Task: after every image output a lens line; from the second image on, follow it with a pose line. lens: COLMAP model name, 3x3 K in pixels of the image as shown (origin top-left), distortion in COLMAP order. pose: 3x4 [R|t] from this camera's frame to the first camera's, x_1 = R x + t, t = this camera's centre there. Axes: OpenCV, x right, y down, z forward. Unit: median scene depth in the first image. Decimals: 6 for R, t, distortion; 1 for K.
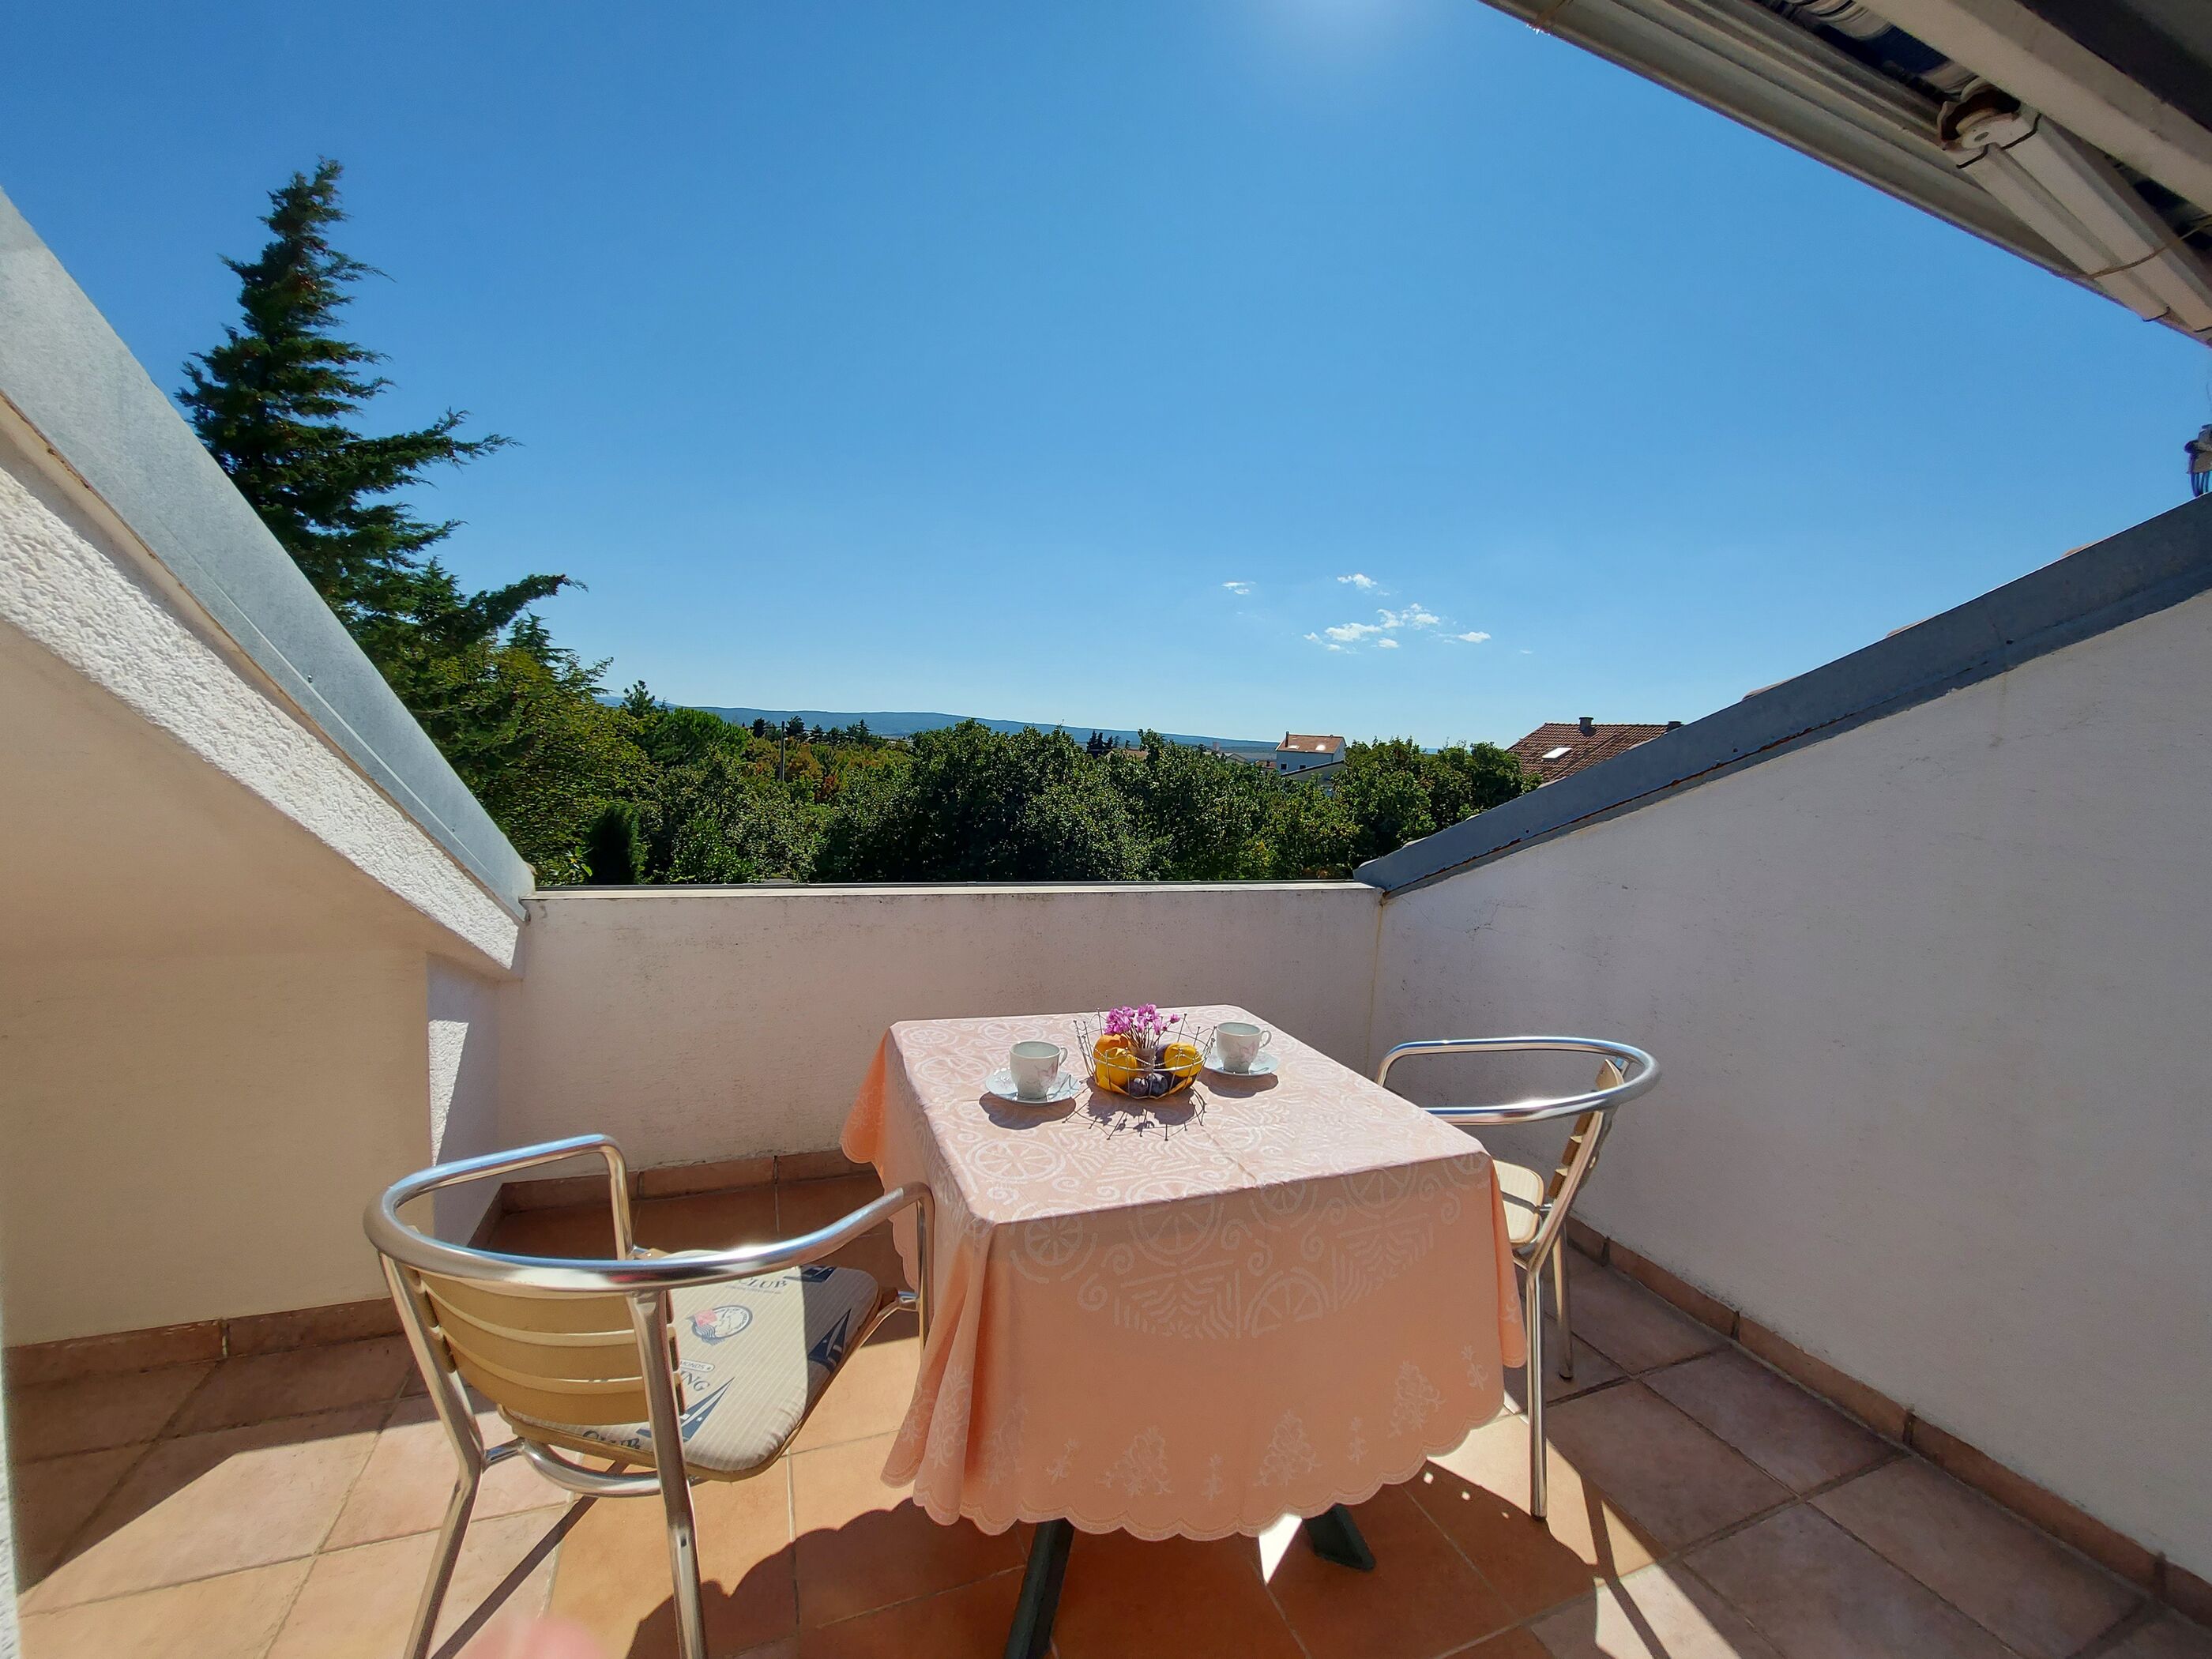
lens RADIAL K [[889.7, 0, 1106.0], [0, 889.7, 829.5], [0, 0, 1]] dist [-0.047325, 0.006952]
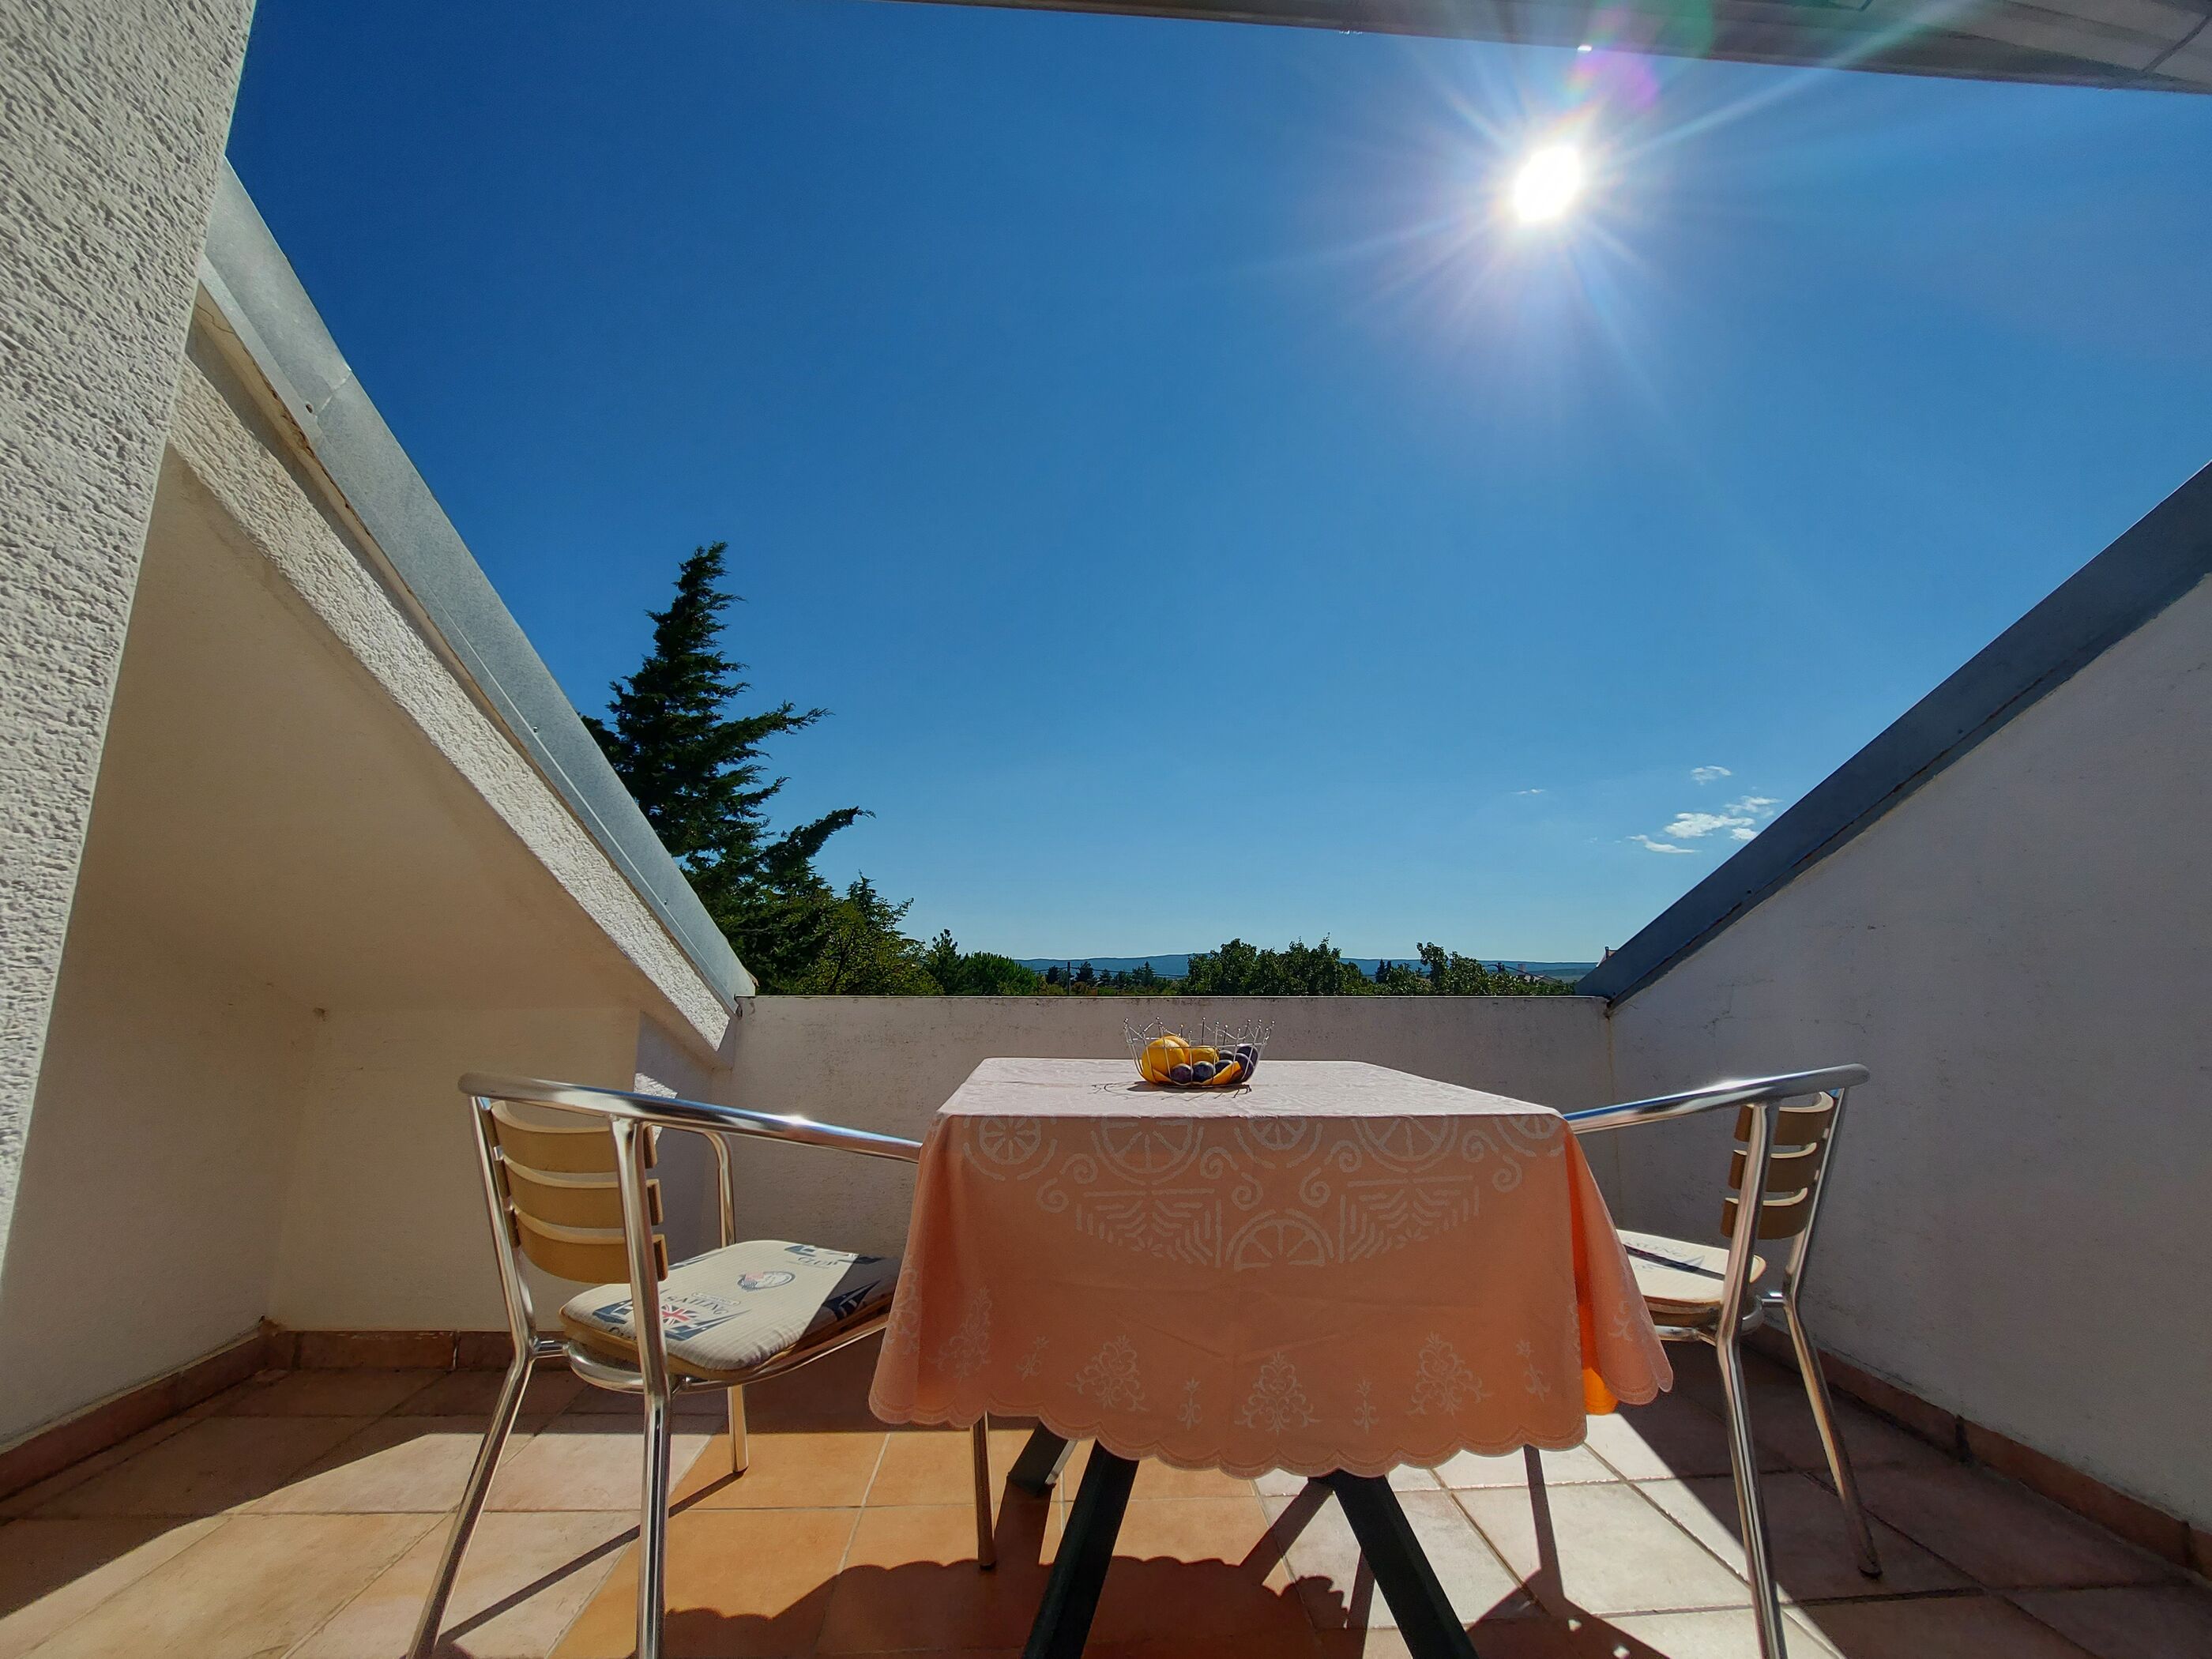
lens RADIAL K [[887.3, 0, 1116.3], [0, 887.3, 844.2], [0, 0, 1]] dist [-0.040459, 0.005210]
pose [[0.949100, -0.098902, -0.299045, 0.195855], [0.018475, 0.965269, -0.260605, 0.208546], [0.314433, 0.241815, 0.917964, 0.026153]]
